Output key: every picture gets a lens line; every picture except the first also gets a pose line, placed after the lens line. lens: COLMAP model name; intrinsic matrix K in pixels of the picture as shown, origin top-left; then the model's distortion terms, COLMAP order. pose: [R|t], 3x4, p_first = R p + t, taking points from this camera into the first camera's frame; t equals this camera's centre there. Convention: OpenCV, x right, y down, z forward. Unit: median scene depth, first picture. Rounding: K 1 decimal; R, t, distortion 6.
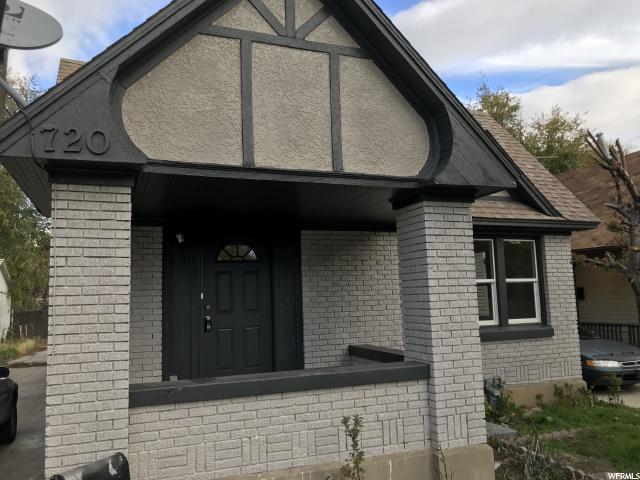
lens RADIAL K [[526.6, 0, 309.8], [0, 526.6, 238.7], [0, 0, 1]] dist [0.063720, -0.127977]
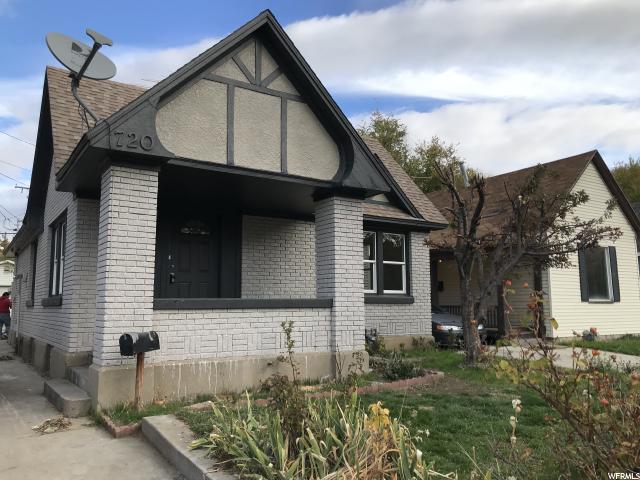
lens RADIAL K [[526.6, 0, 309.8], [0, 526.6, 238.7], [0, 0, 1]] dist [0.063720, -0.127977]
pose [[0.978413, 0.053733, 0.199549, -0.167071], [-0.050690, 0.998507, -0.020333, 0.093378], [-0.200344, 0.009779, 0.979677, -0.537396]]
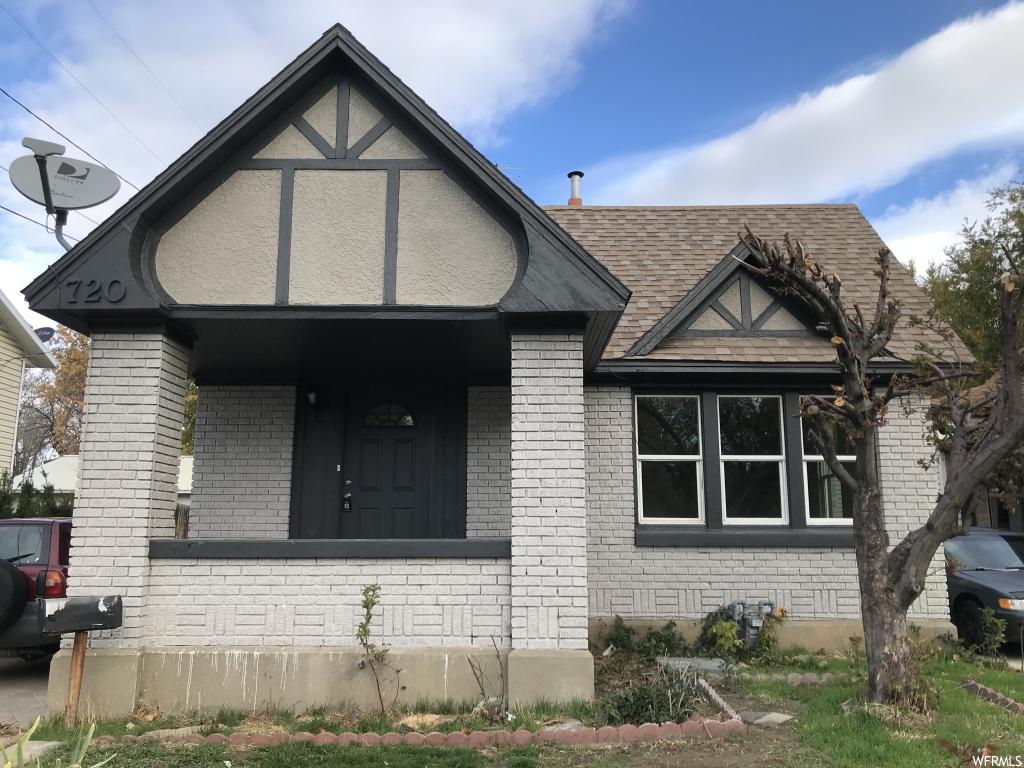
lens RADIAL K [[842.6, 0, 495.6], [0, 842.6, 382.0], [0, 0, 1]] dist [0.063720, -0.127977]
pose [[0.928480, -0.035681, -0.369664, 0.682891], [0.010928, 0.997568, -0.068839, 0.089570], [0.371221, 0.059876, 0.926612, -0.187179]]
